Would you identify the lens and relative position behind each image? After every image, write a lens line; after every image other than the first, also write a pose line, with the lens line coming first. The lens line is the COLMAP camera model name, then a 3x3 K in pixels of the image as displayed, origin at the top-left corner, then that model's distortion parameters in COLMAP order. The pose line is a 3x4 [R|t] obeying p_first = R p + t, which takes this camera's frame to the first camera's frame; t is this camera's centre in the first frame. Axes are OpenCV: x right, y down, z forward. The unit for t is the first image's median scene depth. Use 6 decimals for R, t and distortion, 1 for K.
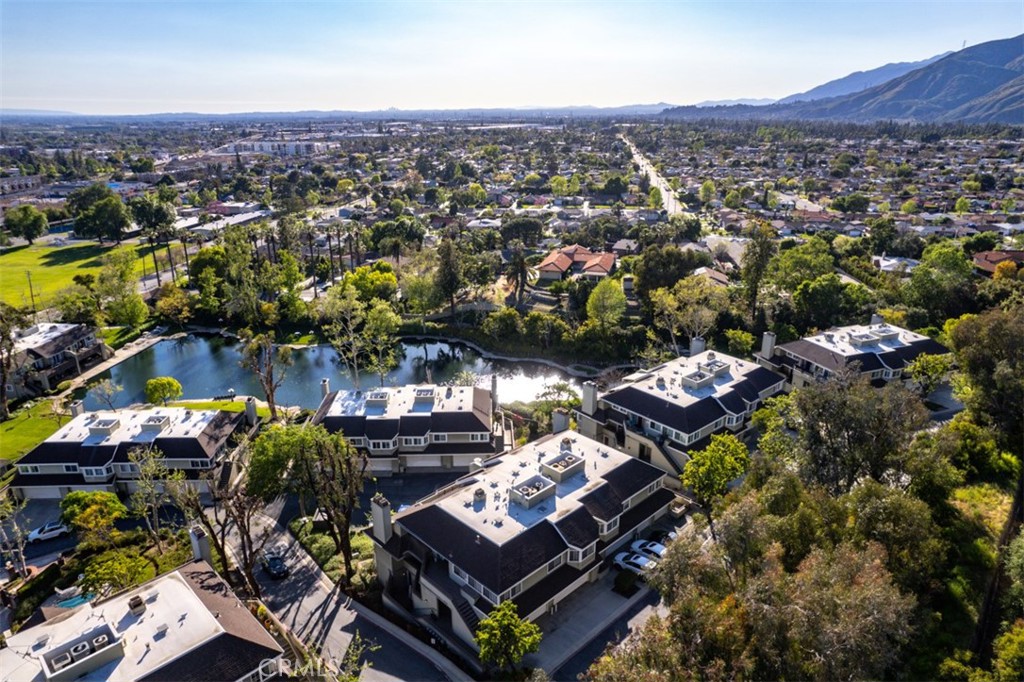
lens RADIAL K [[651.5, 0, 511.5], [0, 651.5, 340.7], [0, 0, 1]] dist [-0.061326, 0.048512]
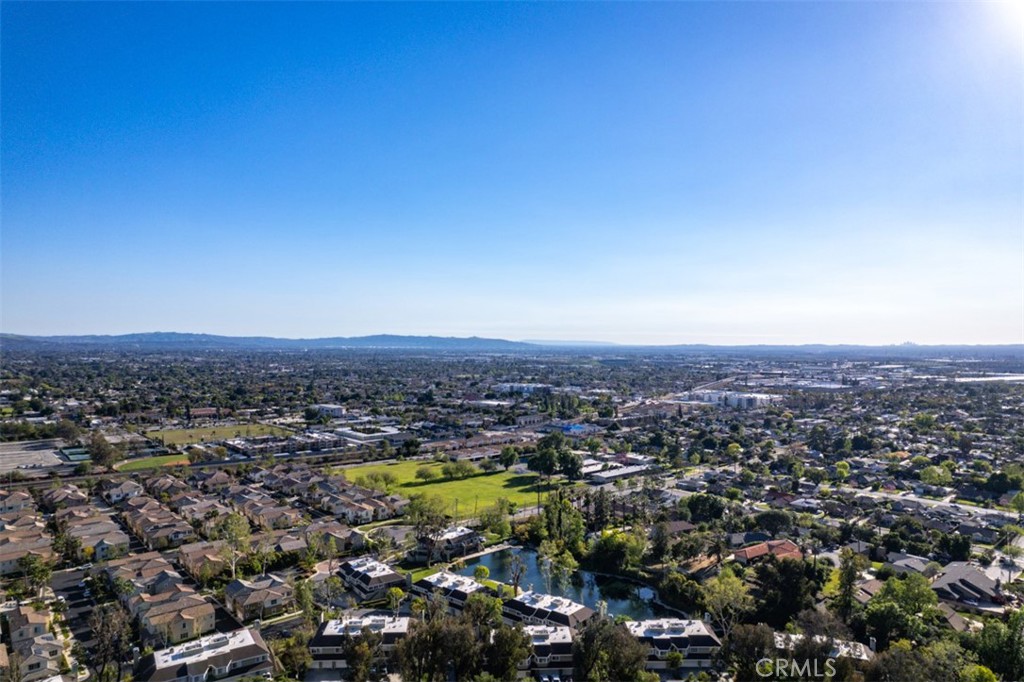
lens RADIAL K [[651.5, 0, 512.4], [0, 651.5, 342.8], [0, 0, 1]] dist [-0.061326, 0.048512]
pose [[0.745529, 0.002762, -0.666467, 0.748753], [-0.226882, 0.941316, -0.249895, -0.098155], [0.626666, 0.337514, 0.702406, -0.536833]]
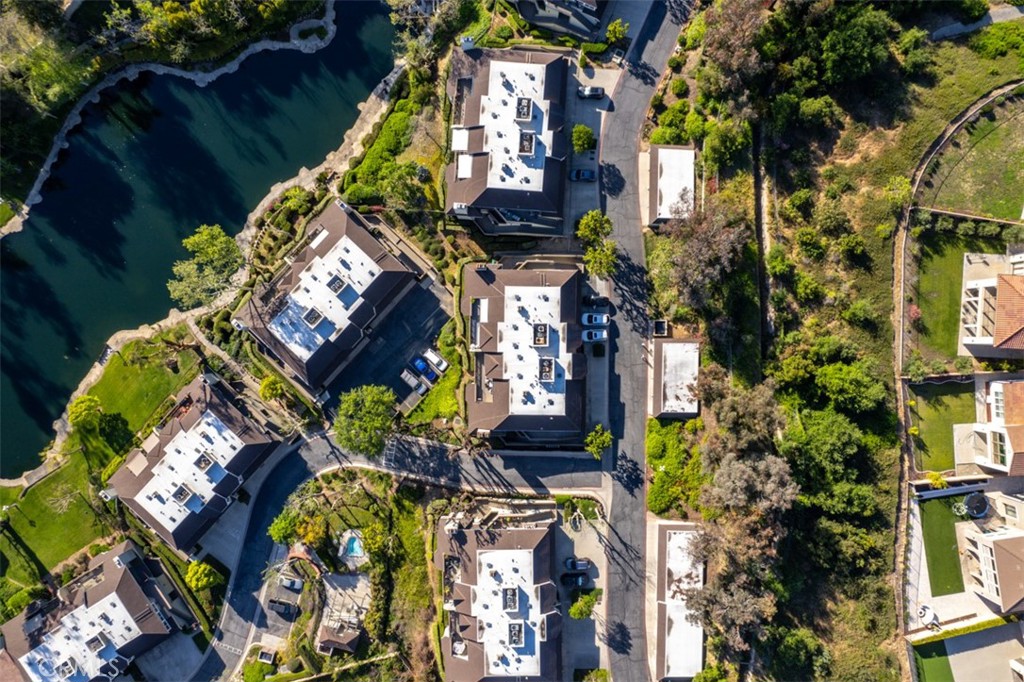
lens RADIAL K [[651.5, 0, 506.6], [0, 651.5, 340.2], [0, 0, 1]] dist [-0.061326, 0.048512]
pose [[0.707657, -0.706544, -0.004185, 0.009012], [0.242962, 0.237774, 0.940443, -0.593327], [-0.663469, -0.666528, 0.339926, 0.235435]]
